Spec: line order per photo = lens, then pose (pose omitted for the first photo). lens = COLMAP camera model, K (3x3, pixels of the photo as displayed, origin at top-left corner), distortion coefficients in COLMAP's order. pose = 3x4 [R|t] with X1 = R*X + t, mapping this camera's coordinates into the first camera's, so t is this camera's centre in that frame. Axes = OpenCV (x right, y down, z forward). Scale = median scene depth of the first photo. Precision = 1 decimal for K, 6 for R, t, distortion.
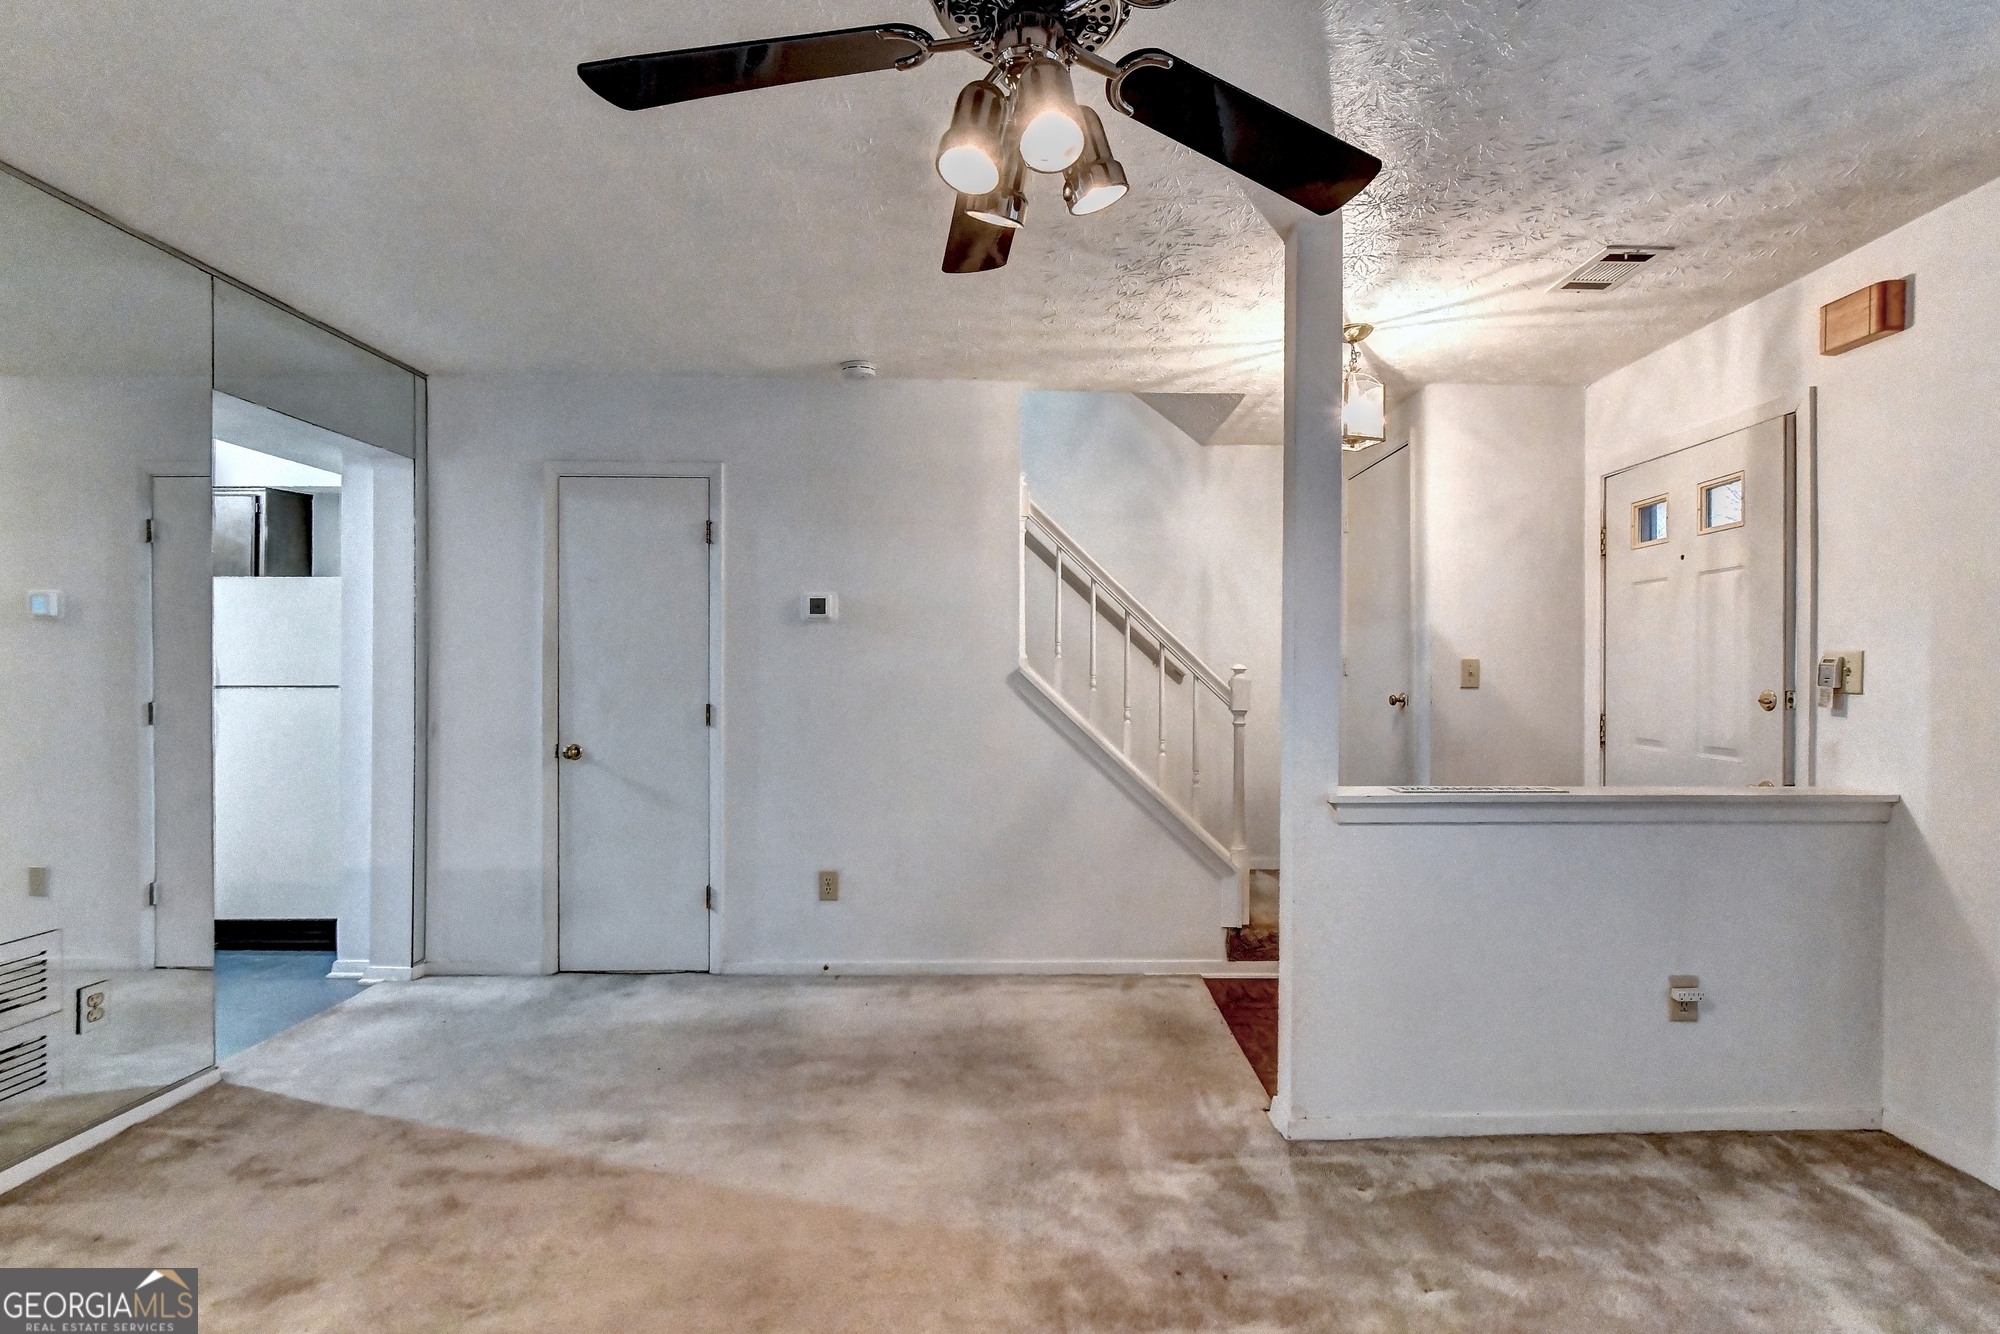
lens RADIAL K [[895.8, 0, 1042.5], [0, 895.8, 678.3], [0, 0, 1]] dist [-0.007875, -0.002211]
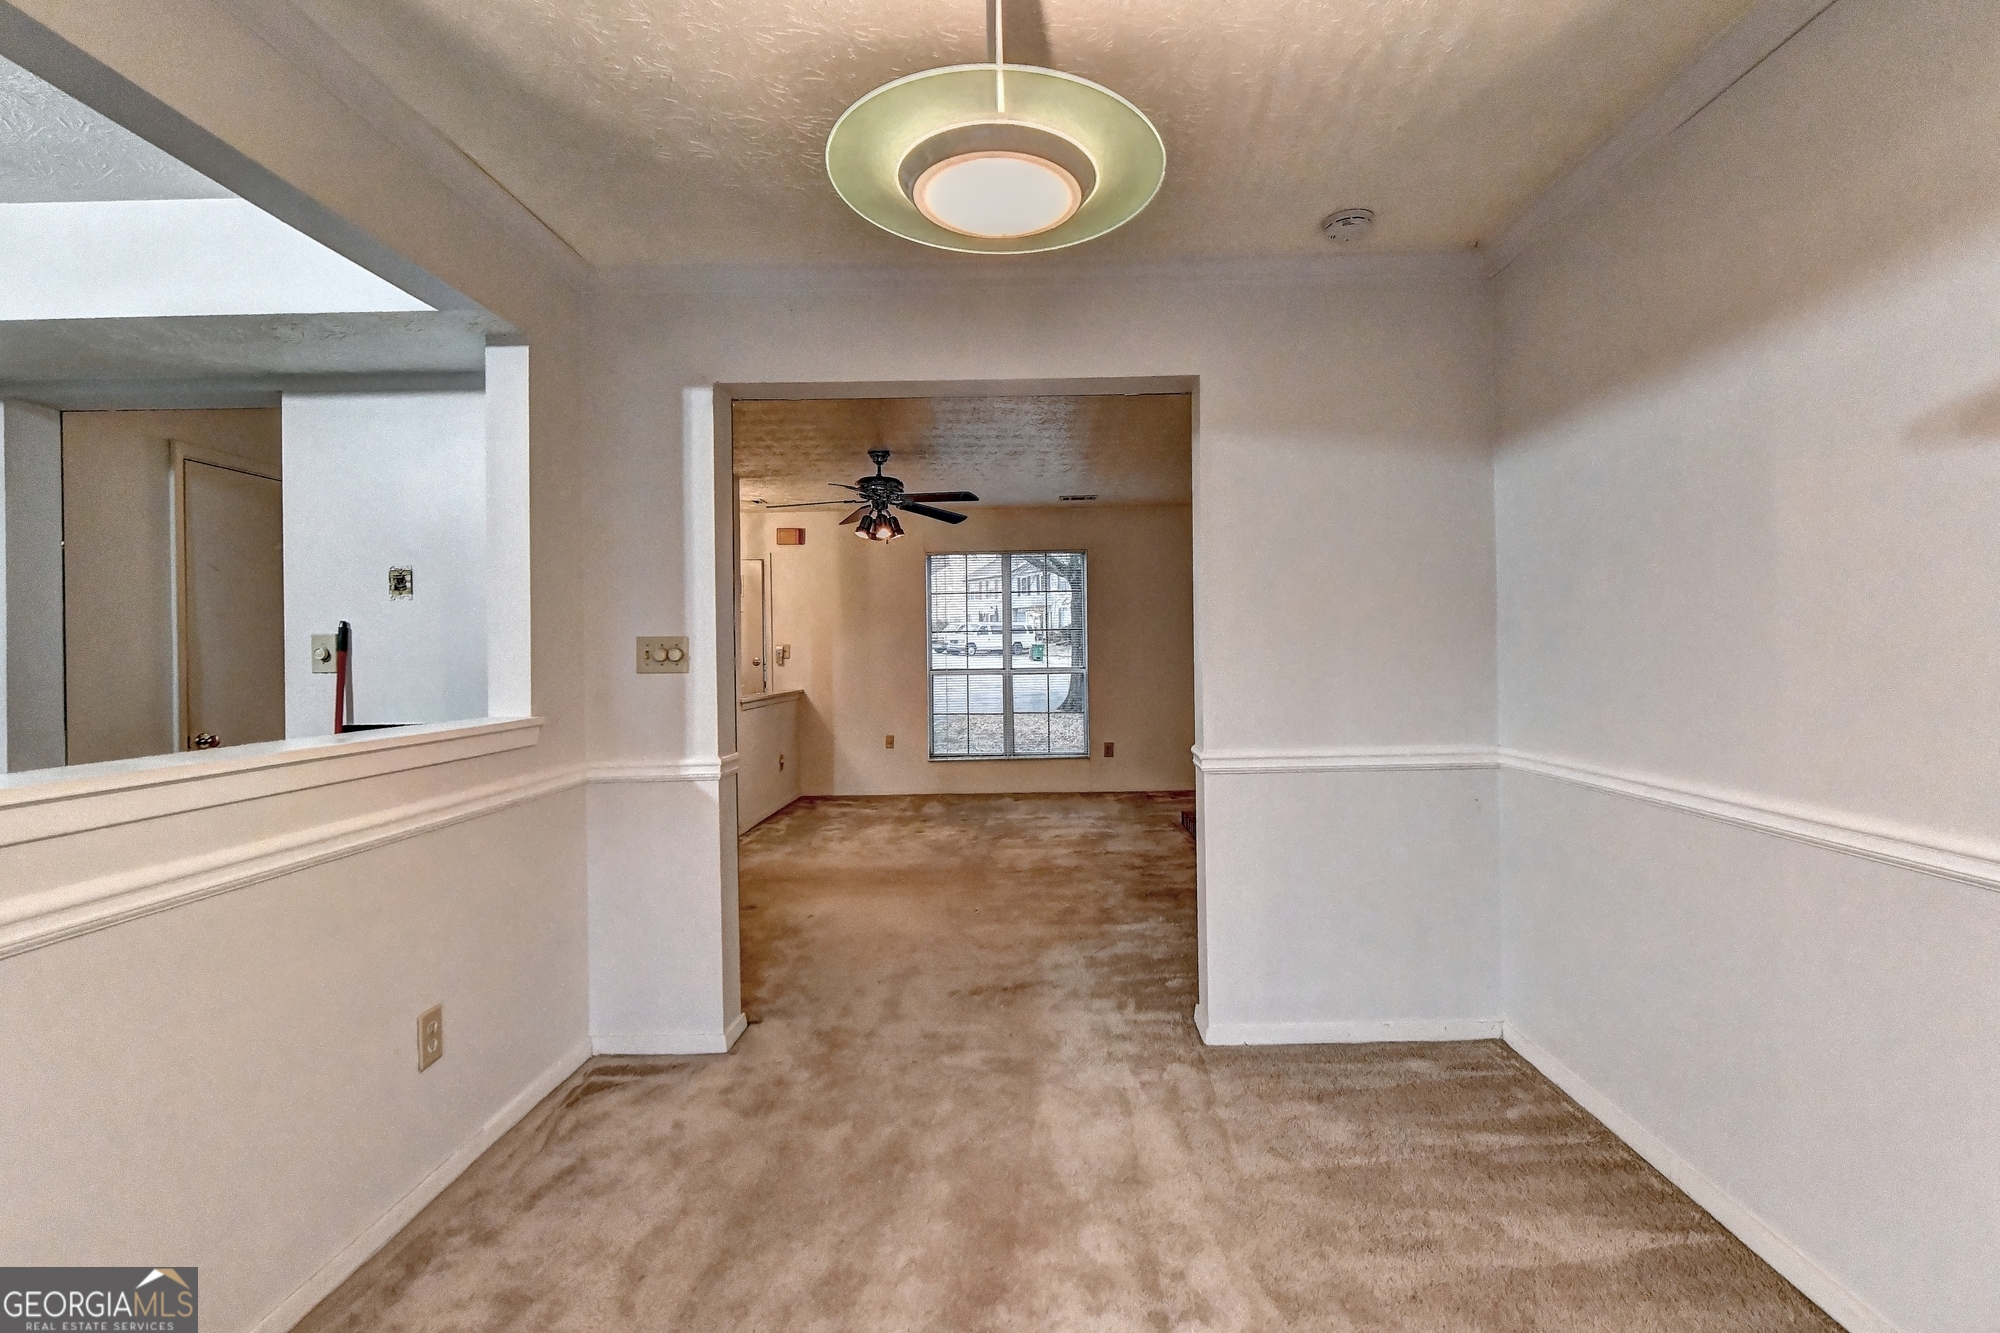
lens RADIAL K [[895.8, 0, 1020.4], [0, 895.8, 649.9], [0, 0, 1]] dist [-0.007875, -0.002211]
pose [[0.036306, -0.004258, 0.999332, -1.681172], [0.017705, 0.999837, 0.003617, -0.007270], [-0.999184, 0.017562, 0.036376, 0.072662]]
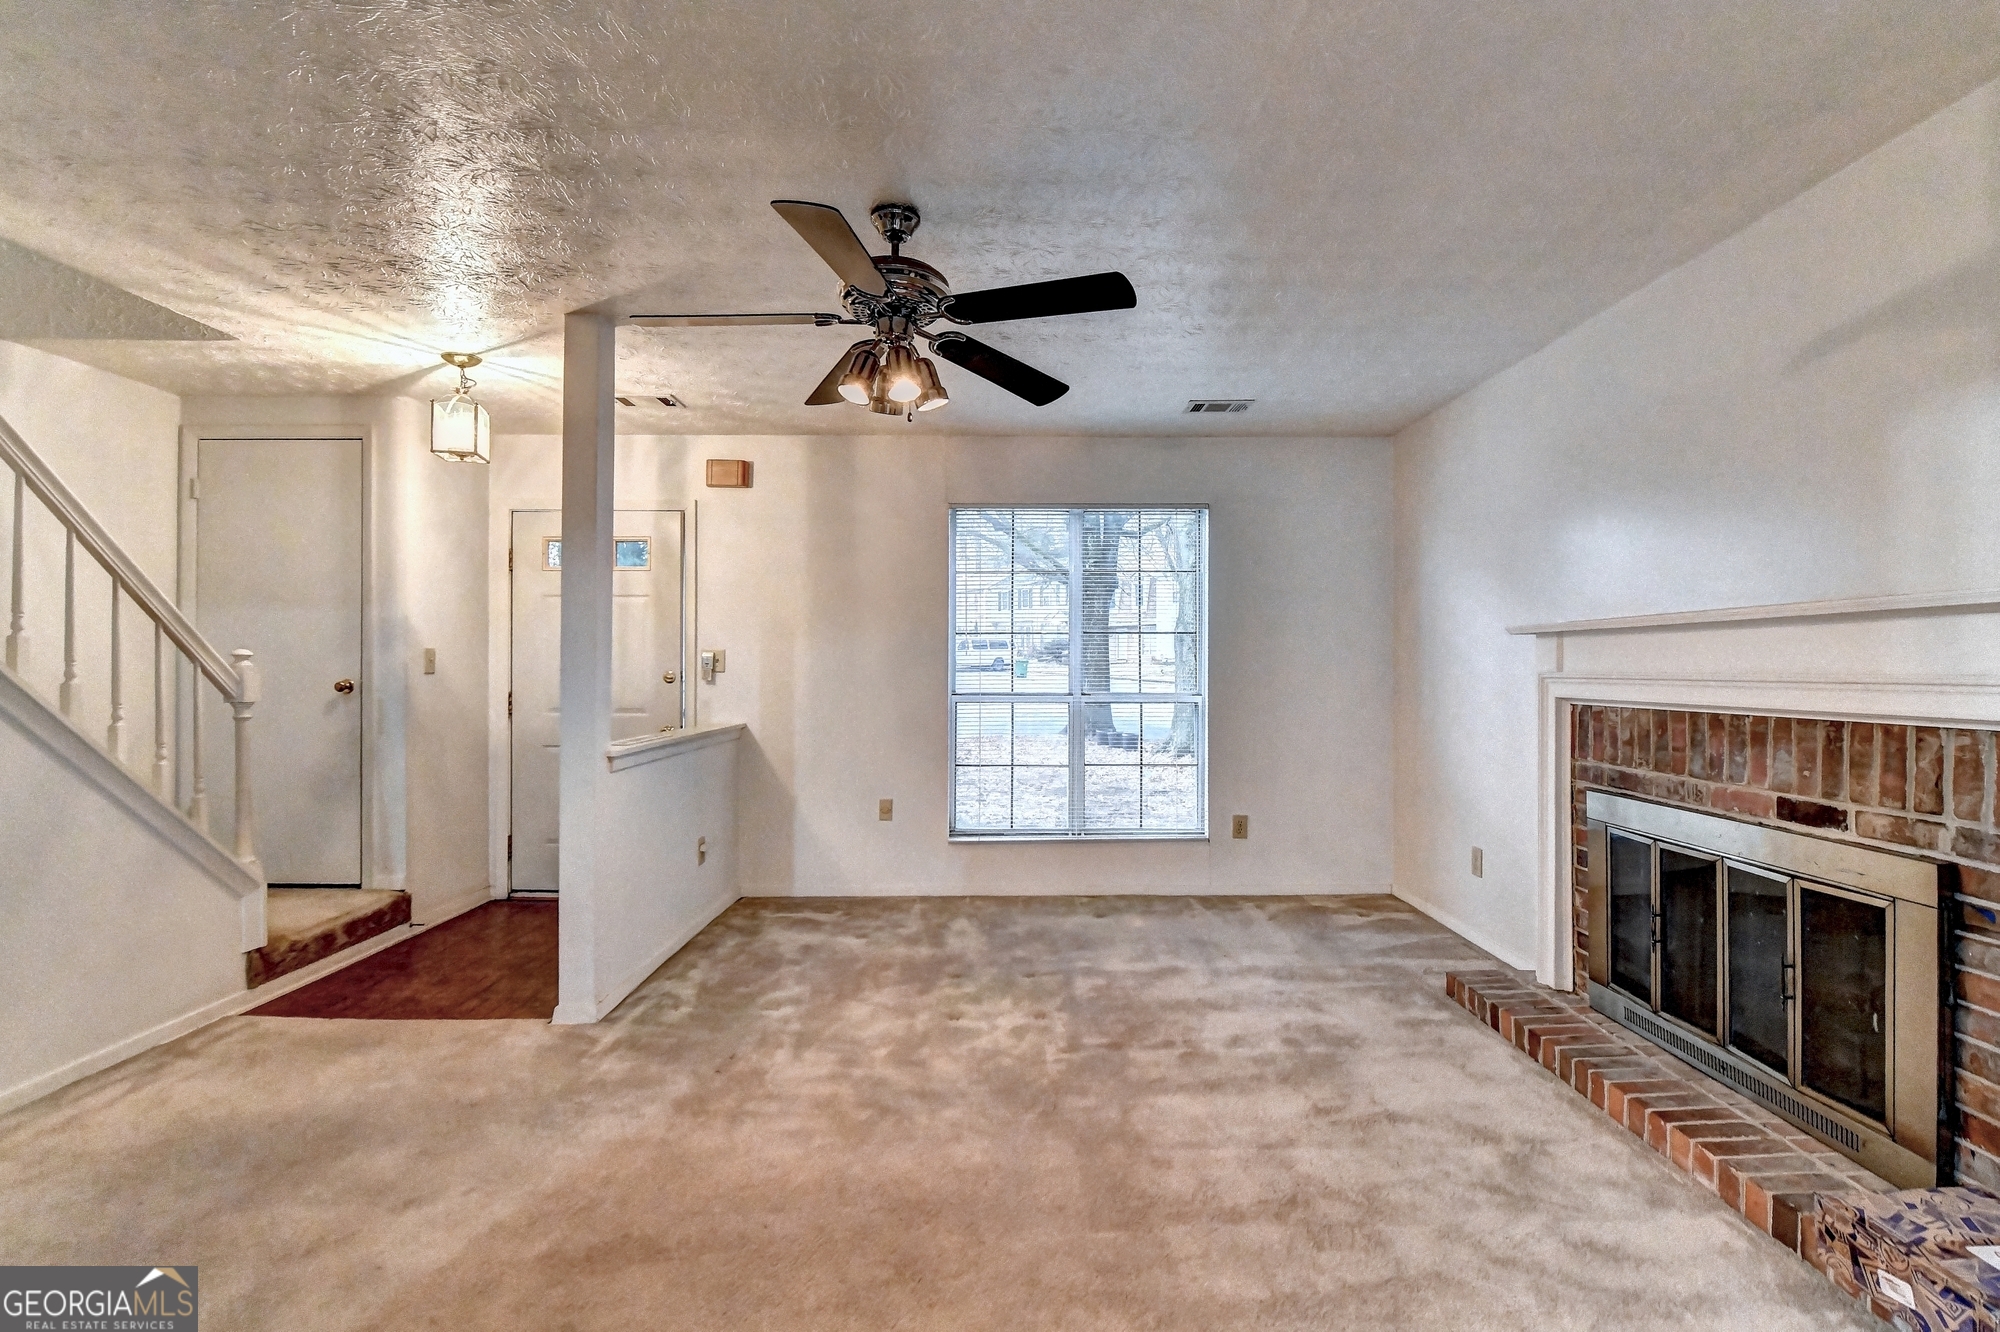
lens RADIAL K [[895.8, 0, 1015.4], [0, 895.8, 662.6], [0, 0, 1]] dist [-0.007875, -0.002211]
pose [[0.014345, 0.000900, 0.999897, -0.757432], [0.003286, 0.999994, -0.000947, 0.000524], [-0.999892, 0.003299, 0.014342, 0.281788]]
